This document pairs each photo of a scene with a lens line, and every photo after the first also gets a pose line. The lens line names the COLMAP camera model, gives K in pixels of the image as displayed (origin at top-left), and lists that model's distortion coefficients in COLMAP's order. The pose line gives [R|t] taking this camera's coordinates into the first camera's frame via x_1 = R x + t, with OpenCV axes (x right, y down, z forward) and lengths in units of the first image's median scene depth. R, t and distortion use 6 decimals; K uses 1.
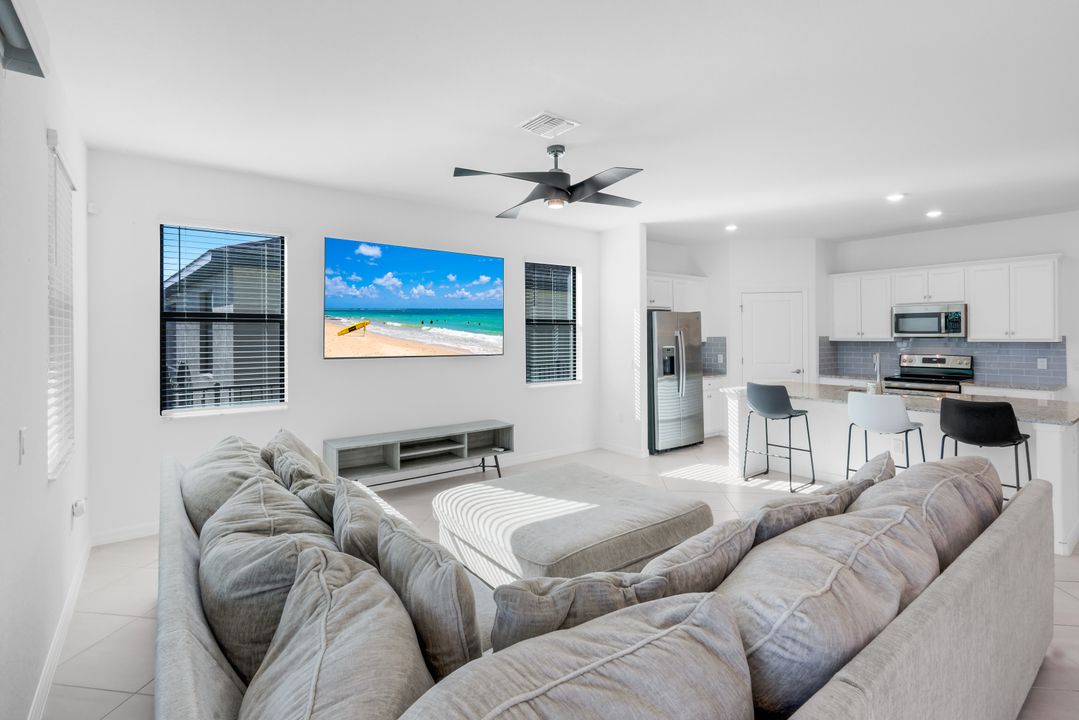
lens RADIAL K [[512.0, 0, 539.6], [0, 512.0, 334.7], [0, 0, 1]] dist [0.014846, -0.000003]
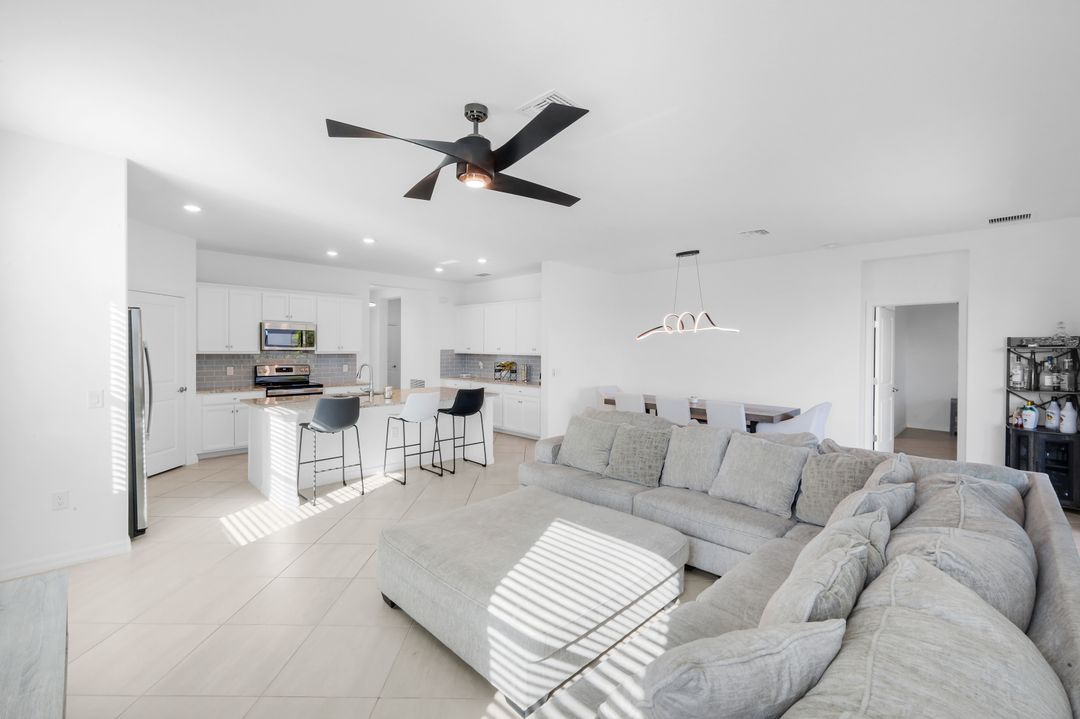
lens RADIAL K [[462.8, 0, 537.4], [0, 462.8, 354.8], [0, 0, 1]] dist [0.003033, 0.000098]
pose [[-0.123317, -0.008700, 0.992329, -0.394445], [-0.009158, 0.999929, 0.007628, 0.001932], [-0.992325, -0.008147, -0.123388, 0.578840]]
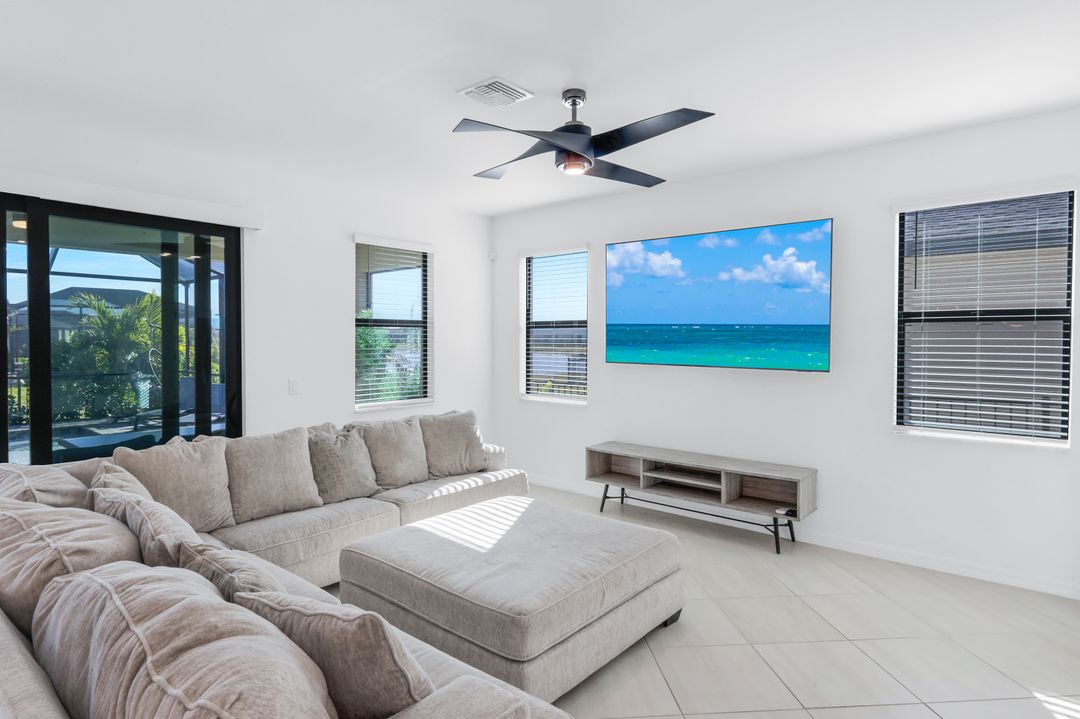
lens RADIAL K [[590.4, 0, 539.2], [0, 590.4, 353.8], [0, 0, 1]] dist [0.000250, -0.000070]
pose [[0.192863, 0.029395, -0.980785, 0.513369], [-0.004443, 0.999567, 0.029084, -0.001622], [0.981216, -0.001251, 0.192910, 0.454833]]
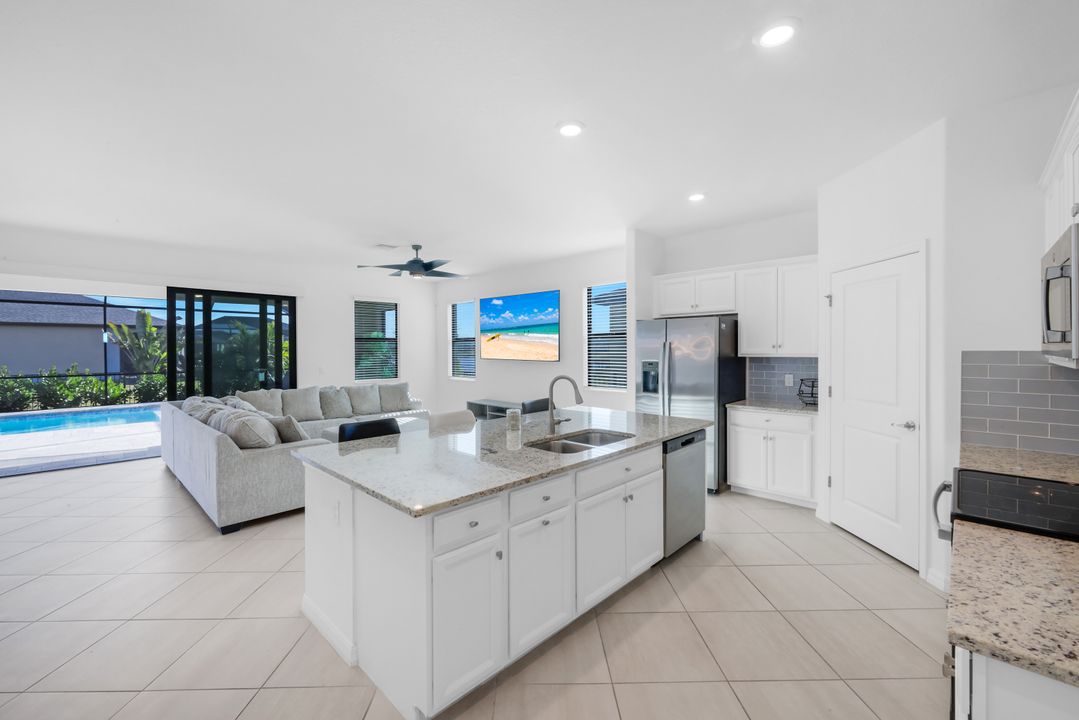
lens RADIAL K [[442.7, 0, 538.5], [0, 442.7, 351.8], [0, 0, 1]] dist [-0.001761, -0.000050]
pose [[0.139249, 0.011109, -0.990195, 0.975361], [0.000299, 0.999937, 0.011260, 0.000517], [0.990257, -0.001864, 0.139237, 0.704254]]
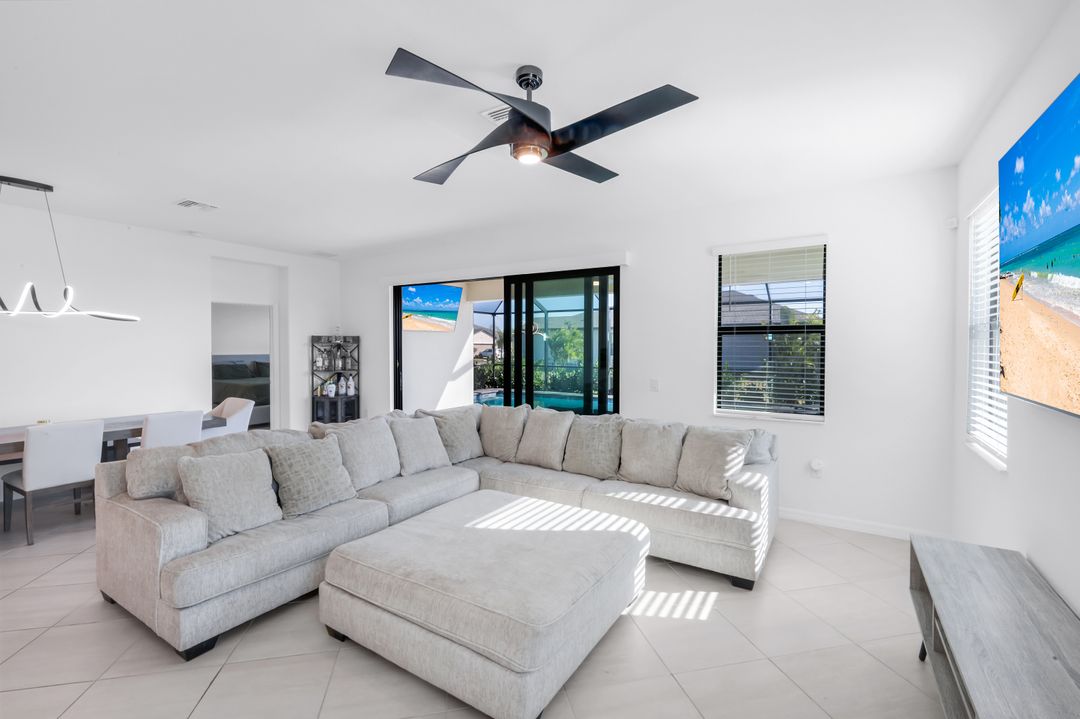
lens RADIAL K [[462.8, 0, 541.7], [0, 462.8, 358.6], [0, 0, 1]] dist [0.003033, 0.000098]
pose [[-0.940377, 0.010282, -0.339978, 0.135208], [0.002053, 0.999696, 0.024553, -0.000029], [0.340127, 0.022391, -0.940113, 0.928830]]
